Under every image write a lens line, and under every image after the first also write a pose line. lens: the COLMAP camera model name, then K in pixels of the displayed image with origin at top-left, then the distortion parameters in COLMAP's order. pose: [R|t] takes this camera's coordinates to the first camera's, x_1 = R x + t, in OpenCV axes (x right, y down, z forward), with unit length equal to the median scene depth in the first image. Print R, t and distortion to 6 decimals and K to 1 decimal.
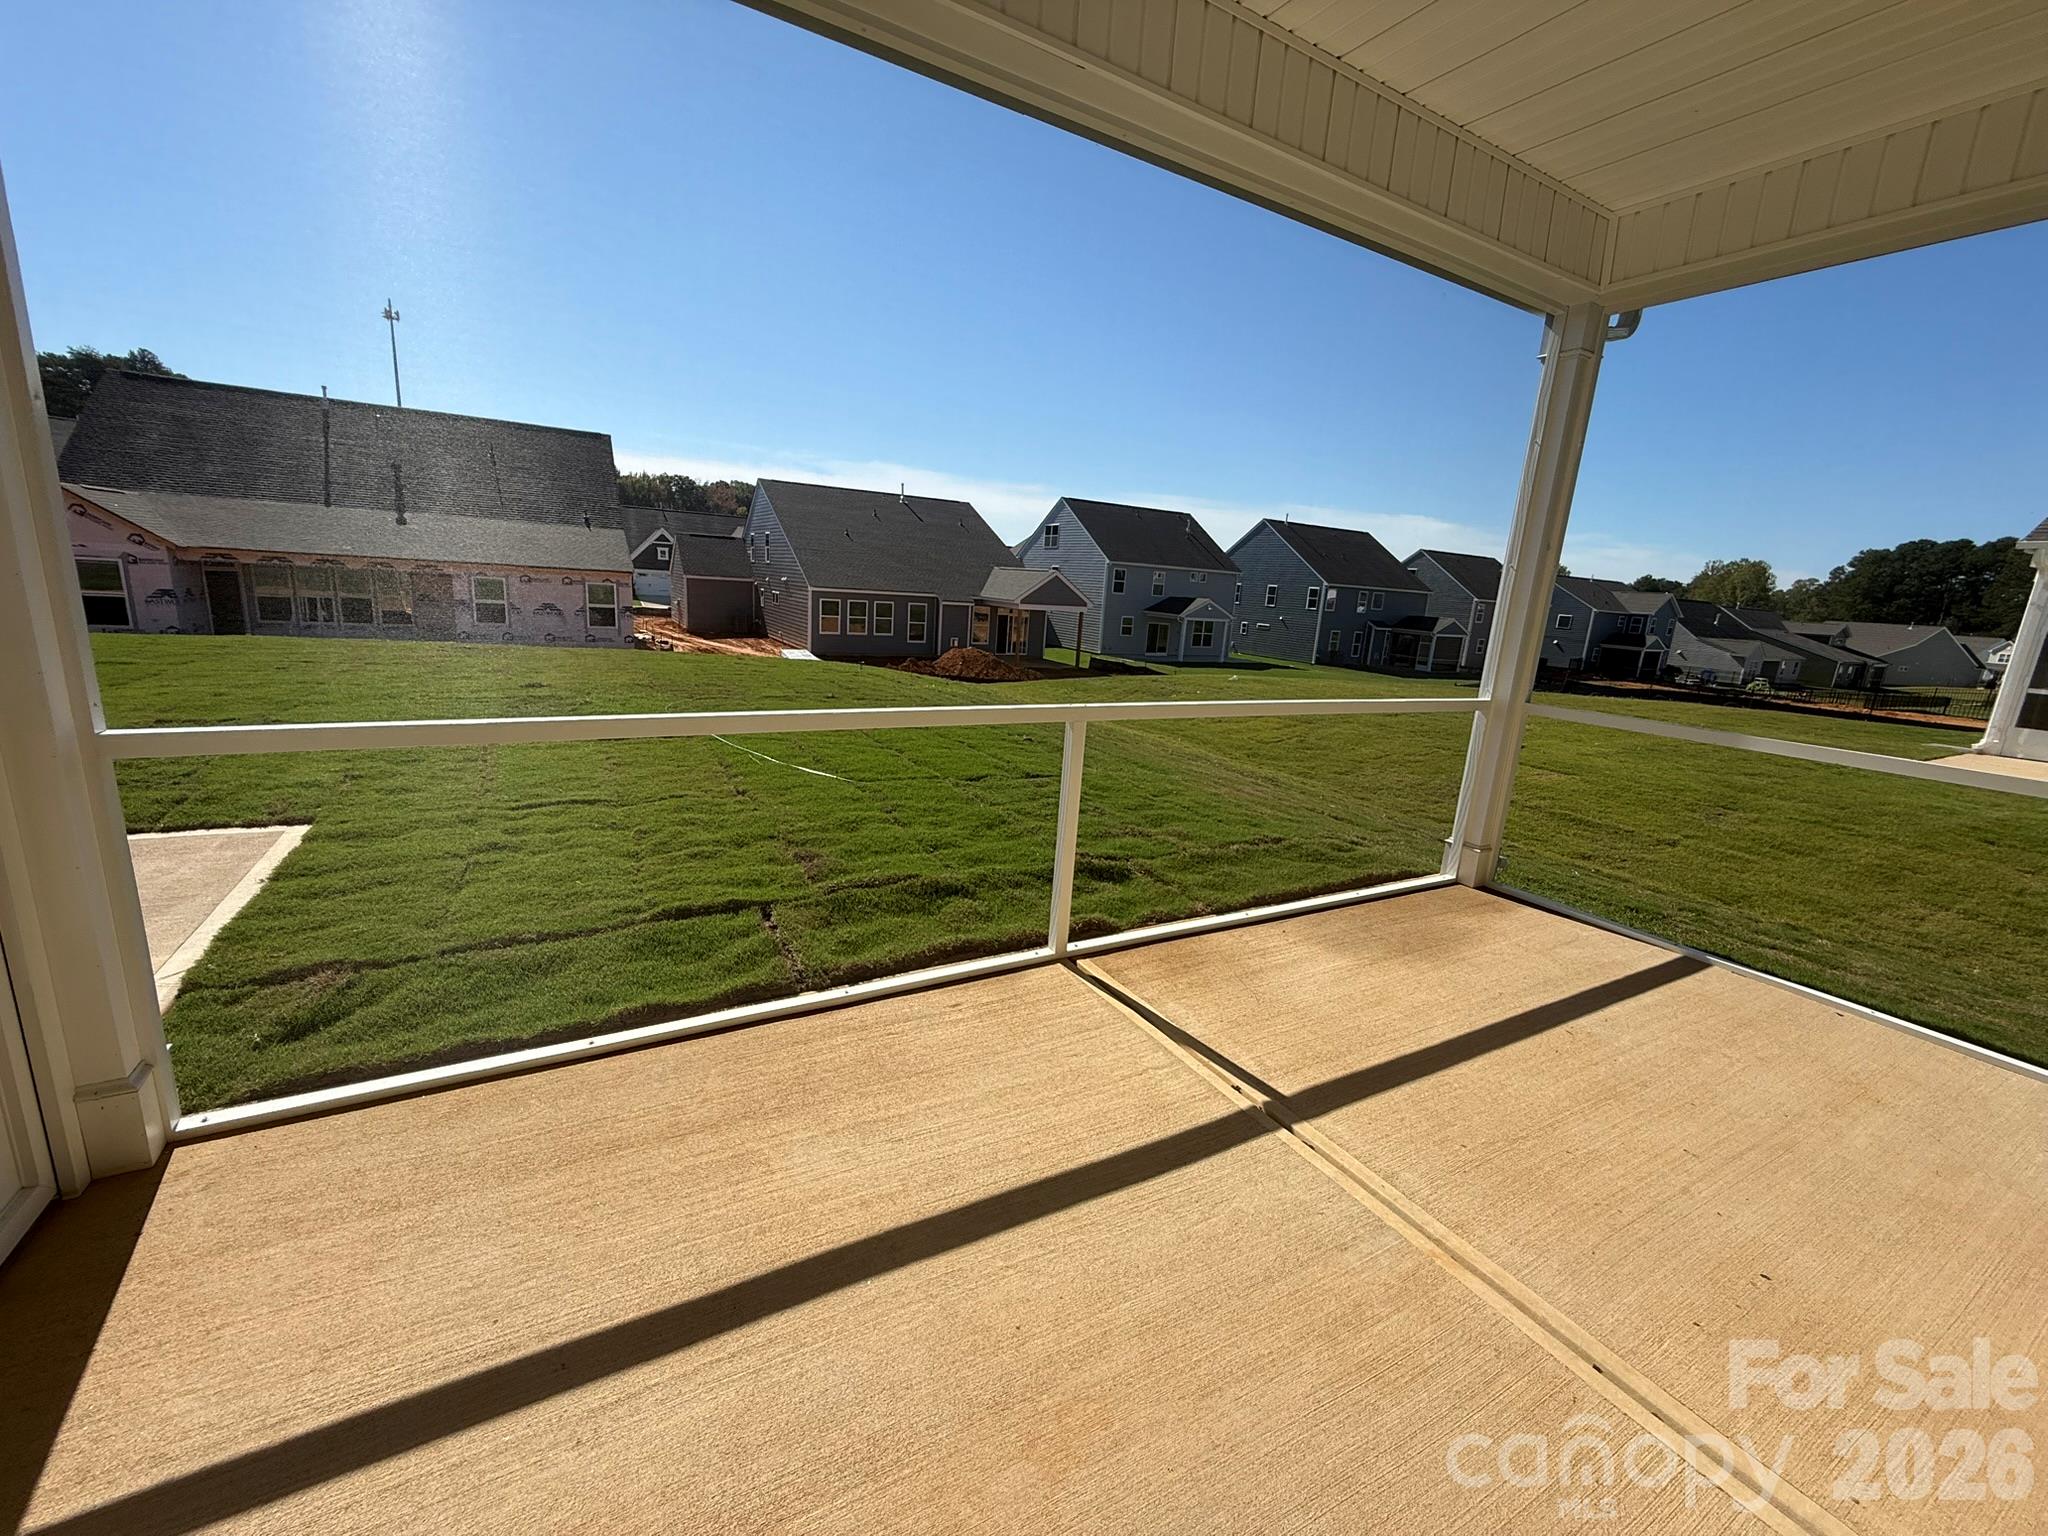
lens RADIAL K [[814.1, 0, 1017.0], [0, 814.1, 766.3], [0, 0, 1]] dist [-0.000029, 0.000251]
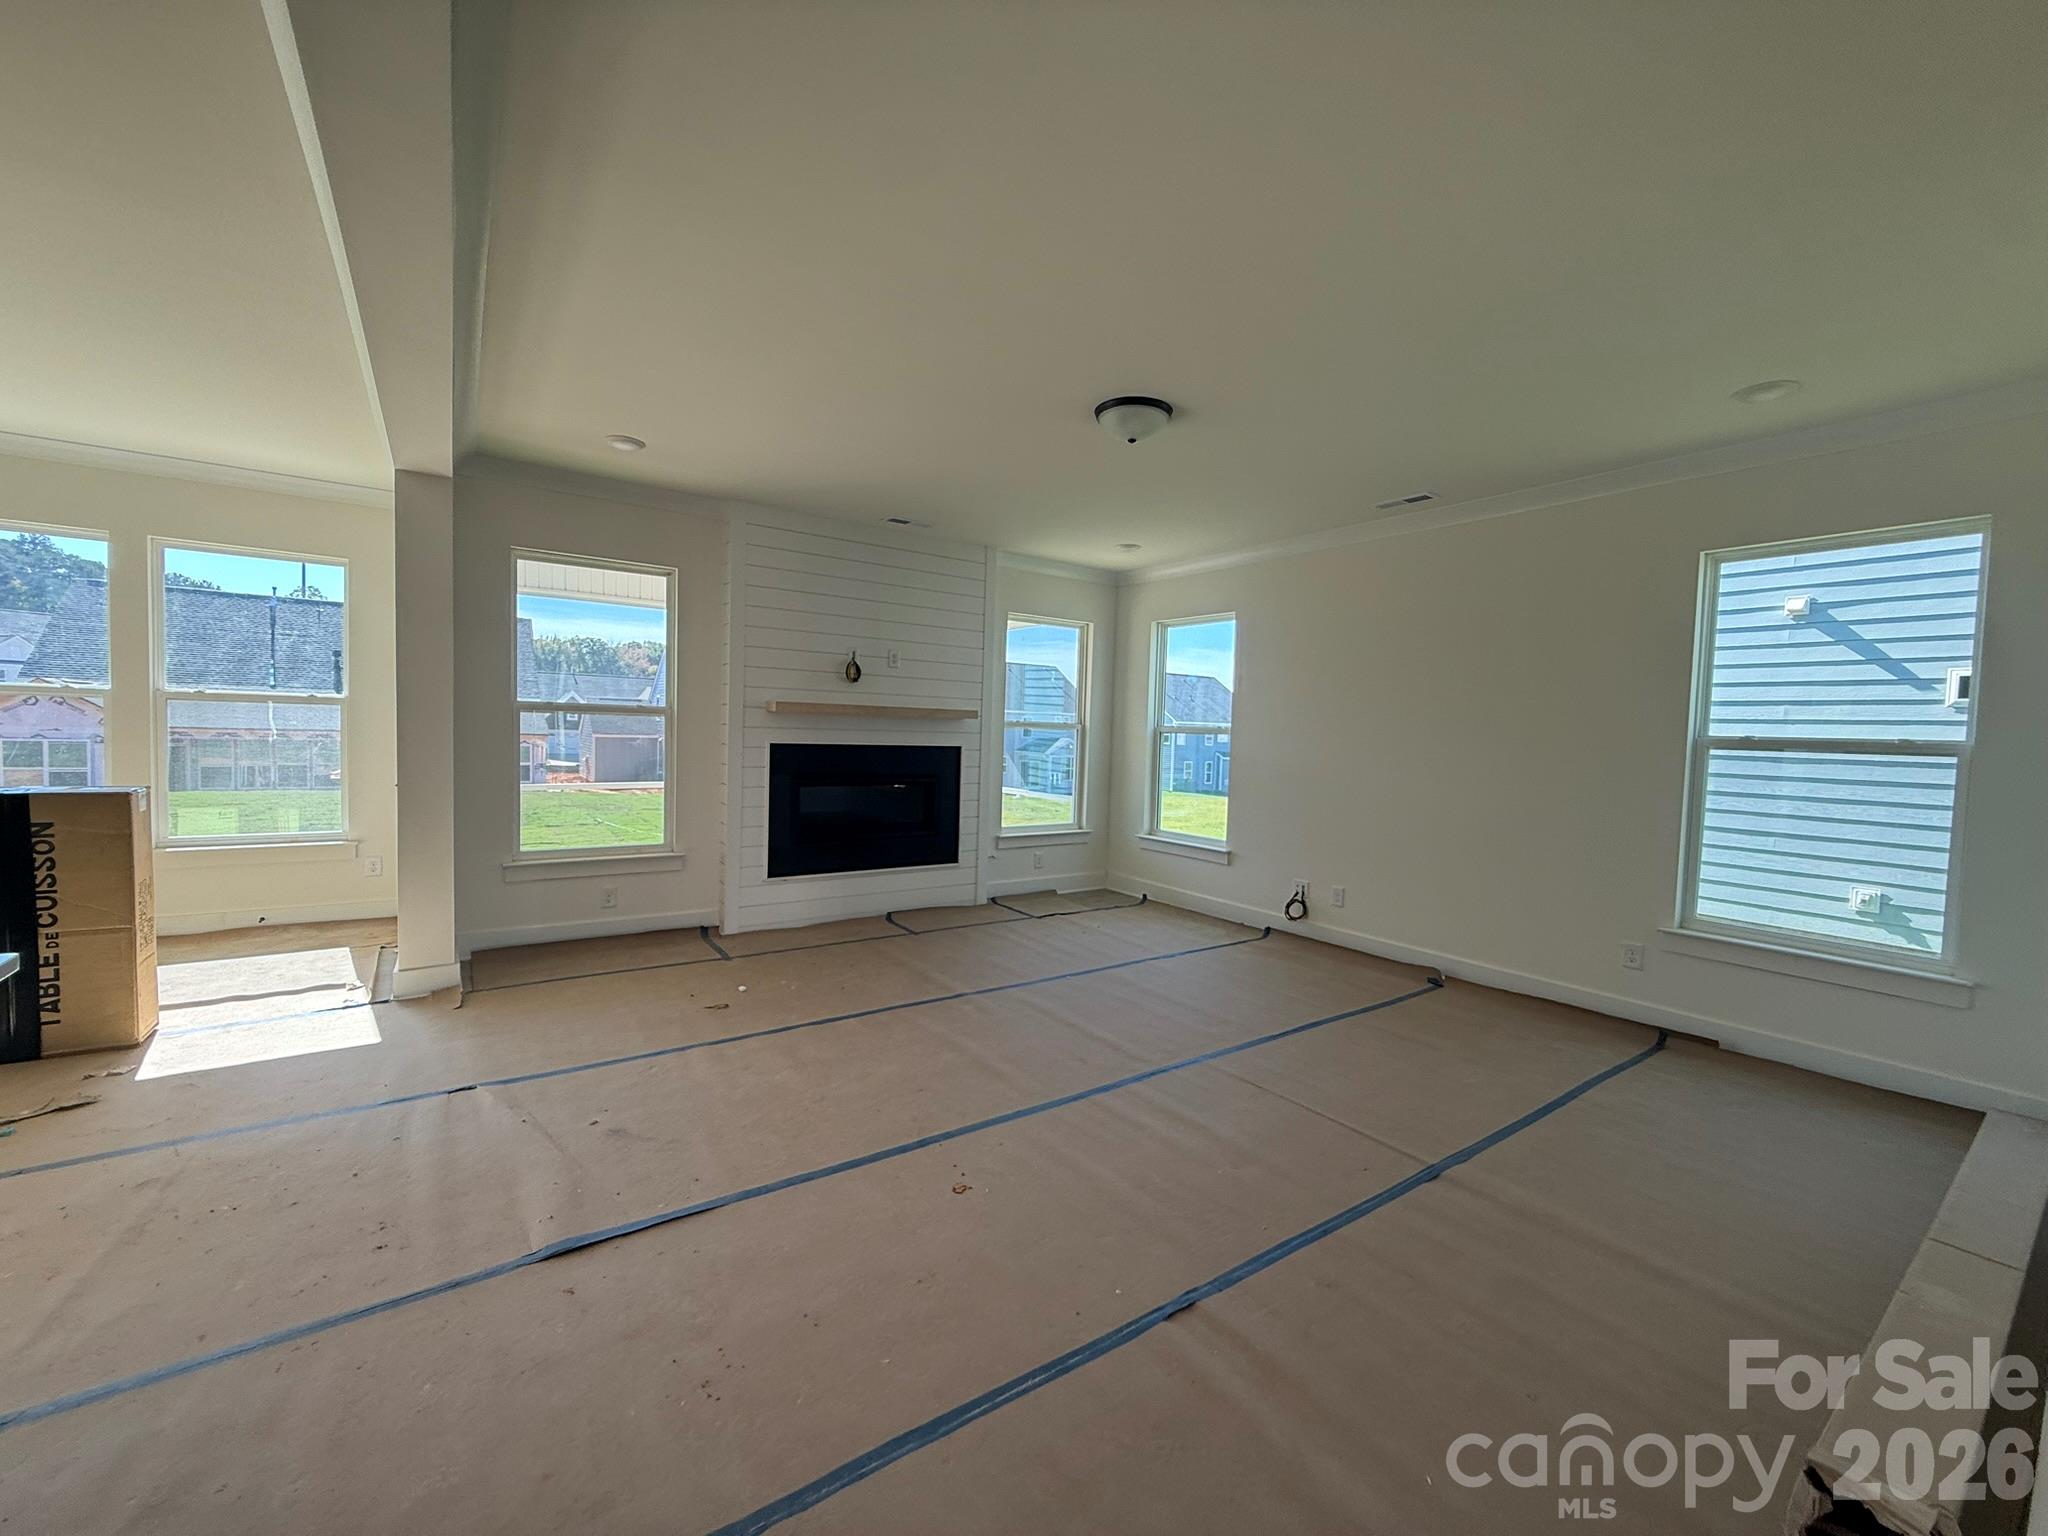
lens RADIAL K [[814.1, 0, 1017.0], [0, 814.1, 766.3], [0, 0, 1]] dist [-0.000029, 0.000251]
pose [[0.994263, -0.038989, 0.099603, 0.053892], [0.055554, 0.983984, -0.169377, 0.028387], [-0.091404, 0.173939, 0.980505, -0.134882]]
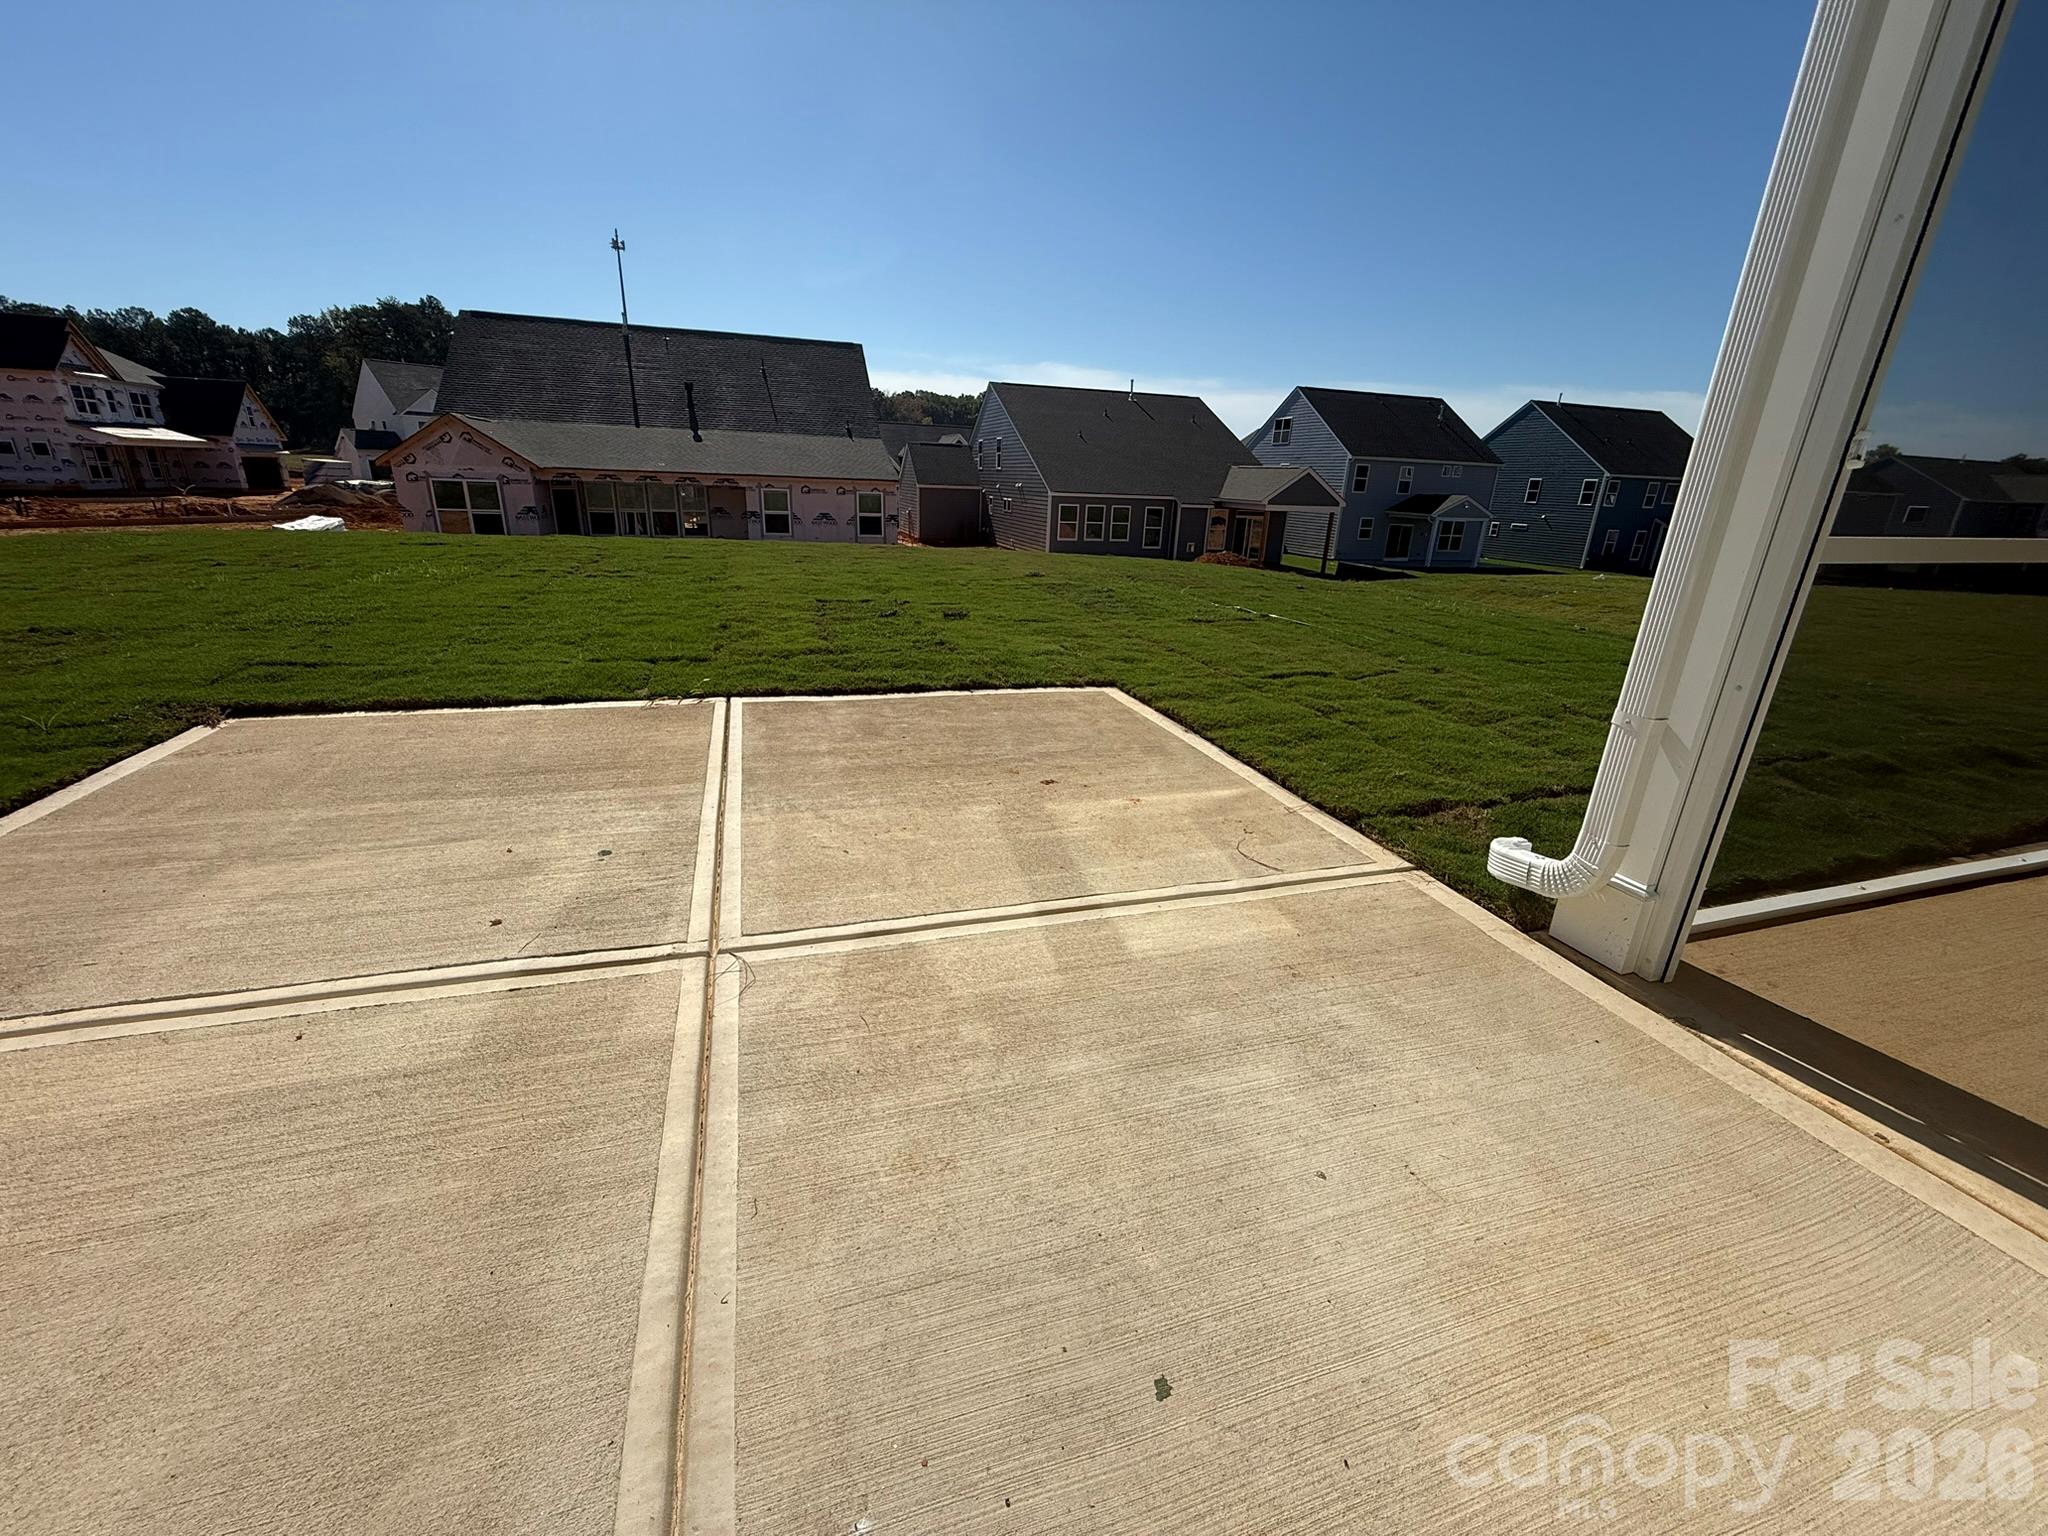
lens RADIAL K [[814.1, 0, 1017.0], [0, 814.1, 766.3], [0, 0, 1]] dist [-0.000029, 0.000251]
pose [[0.979217, 0.039666, -0.198897, -0.070907], [-0.018612, 0.994125, 0.106629, 0.005853], [0.201958, -0.100711, 0.974202, -0.007569]]
